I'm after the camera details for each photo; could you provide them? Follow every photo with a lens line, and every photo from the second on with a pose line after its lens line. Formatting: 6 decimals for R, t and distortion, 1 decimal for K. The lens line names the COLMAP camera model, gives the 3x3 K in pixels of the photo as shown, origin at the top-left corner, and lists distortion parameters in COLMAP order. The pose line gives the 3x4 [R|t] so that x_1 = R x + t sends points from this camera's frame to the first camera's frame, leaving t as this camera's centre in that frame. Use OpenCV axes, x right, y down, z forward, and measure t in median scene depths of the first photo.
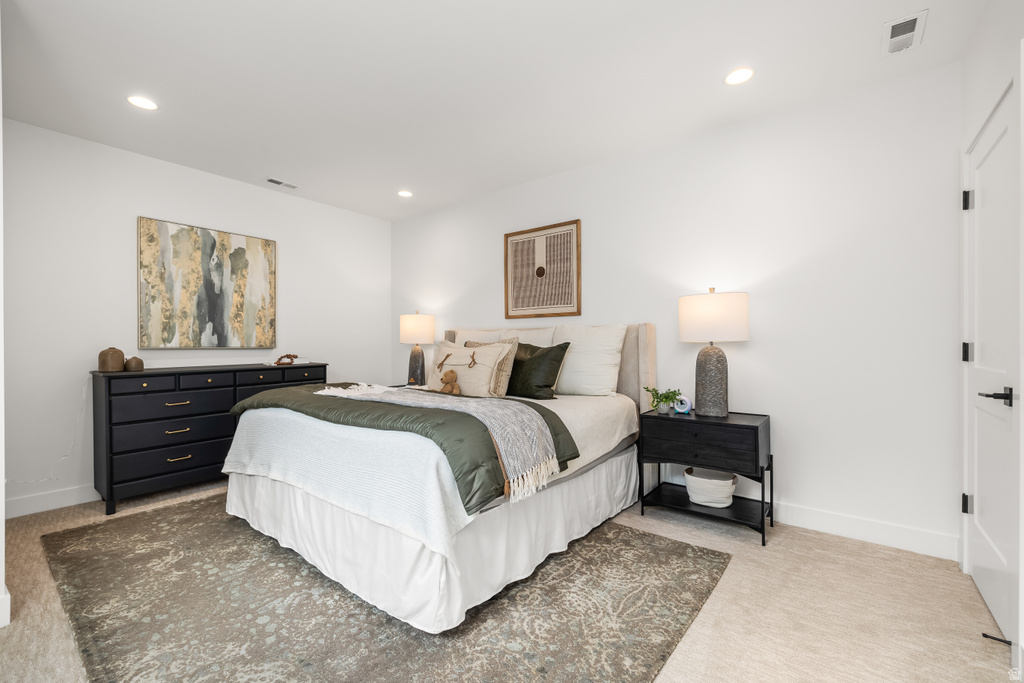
lens RADIAL K [[433.6, 0, 503.5], [0, 433.6, 342.3], [0, 0, 1]] dist [-0.002195, -0.000060]
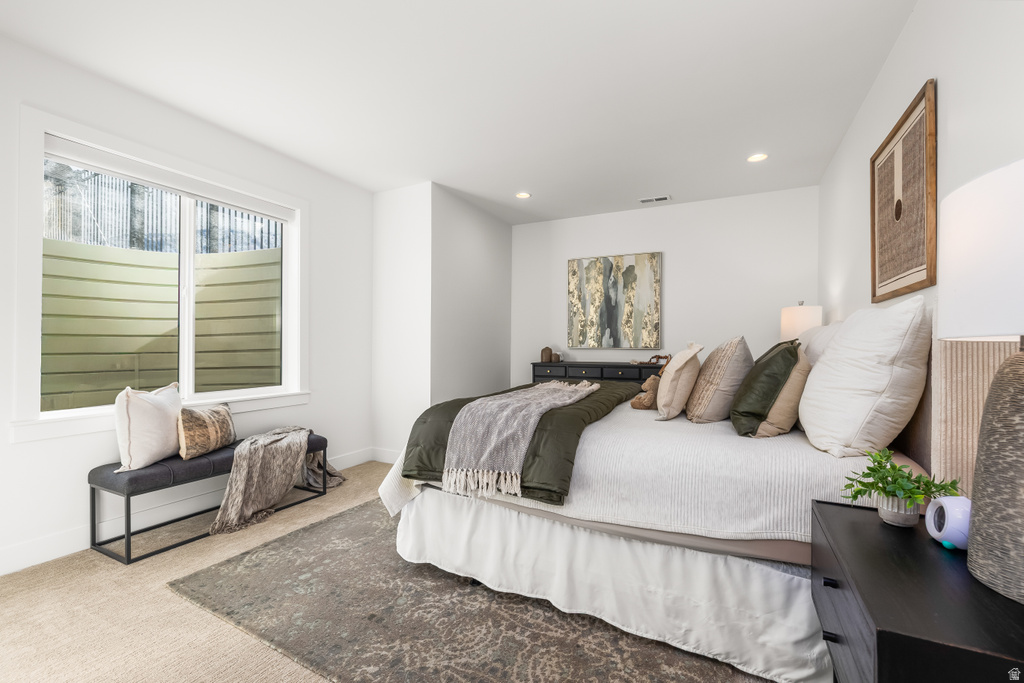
lens RADIAL K [[433.6, 0, 505.9], [0, 433.6, 342.1], [0, 0, 1]] dist [-0.002195, -0.000060]
pose [[0.190775, -0.003483, -0.981628, 0.534967], [-0.004366, 0.999981, -0.004397, 0.001647], [0.981624, 0.005125, 0.190756, 0.453830]]
